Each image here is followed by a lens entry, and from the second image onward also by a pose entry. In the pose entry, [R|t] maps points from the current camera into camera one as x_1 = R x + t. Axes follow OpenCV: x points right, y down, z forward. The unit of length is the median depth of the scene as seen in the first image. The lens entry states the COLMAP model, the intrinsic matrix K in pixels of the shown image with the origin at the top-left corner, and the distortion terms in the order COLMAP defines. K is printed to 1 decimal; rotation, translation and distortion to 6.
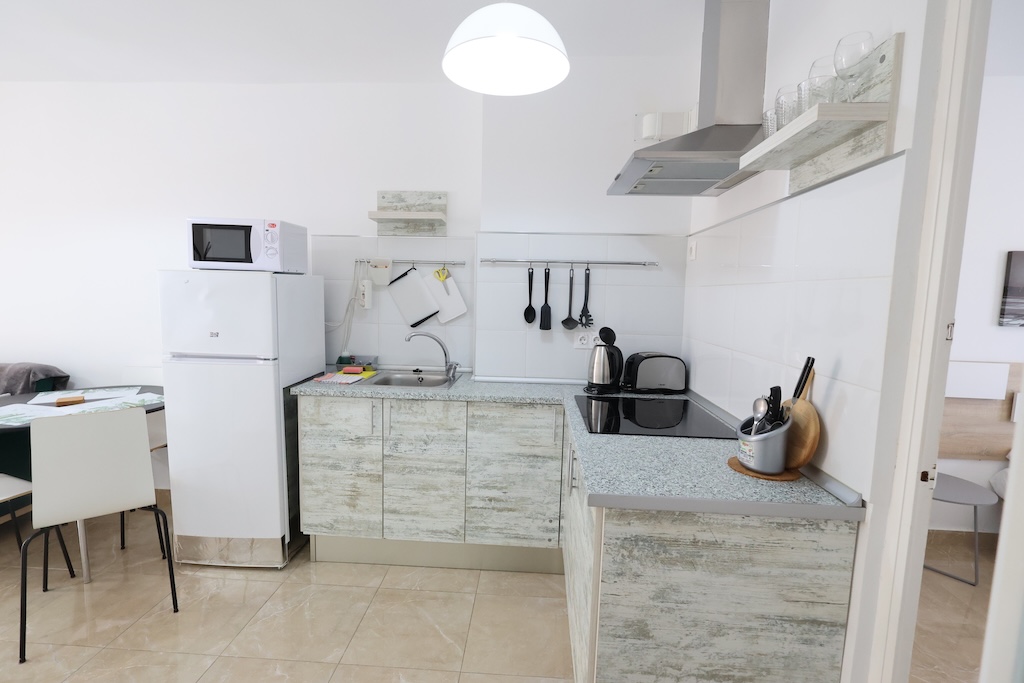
lens RADIAL K [[471.3, 0, 509.1], [0, 471.3, 341.9], [0, 0, 1]] dist [-0.003247, 0.001111]
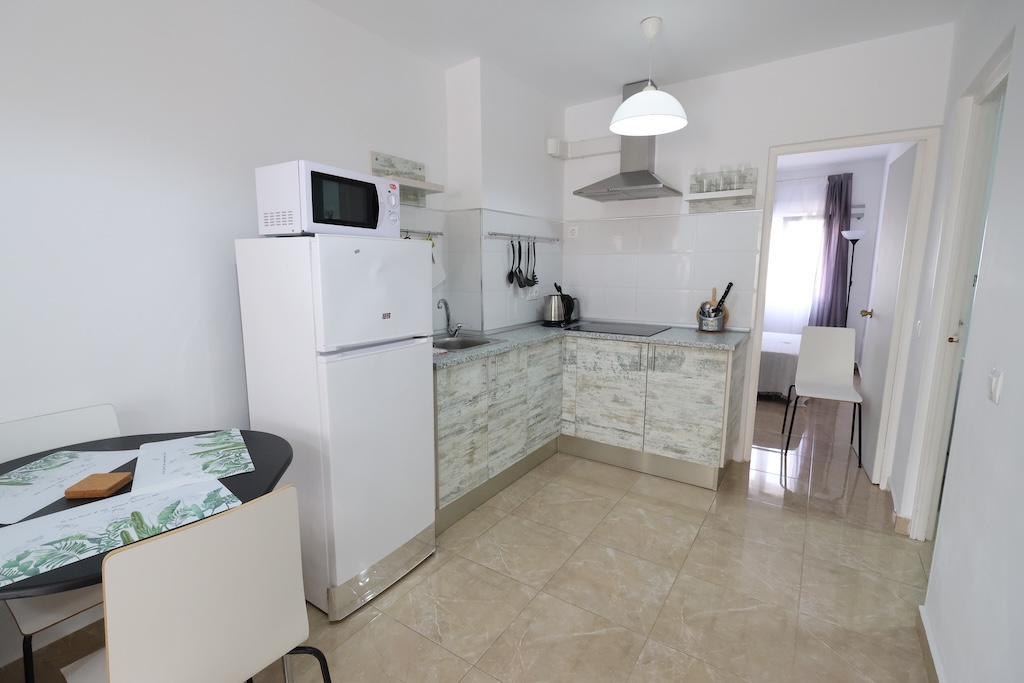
lens RADIAL K [[471.3, 0, 509.1], [0, 471.3, 341.9], [0, 0, 1]] dist [-0.003247, 0.001111]
pose [[0.509214, -0.162490, 0.845162, -1.153645], [0.102441, 0.986477, 0.127938, -0.051732], [-0.854522, 0.021431, 0.518973, 0.359231]]
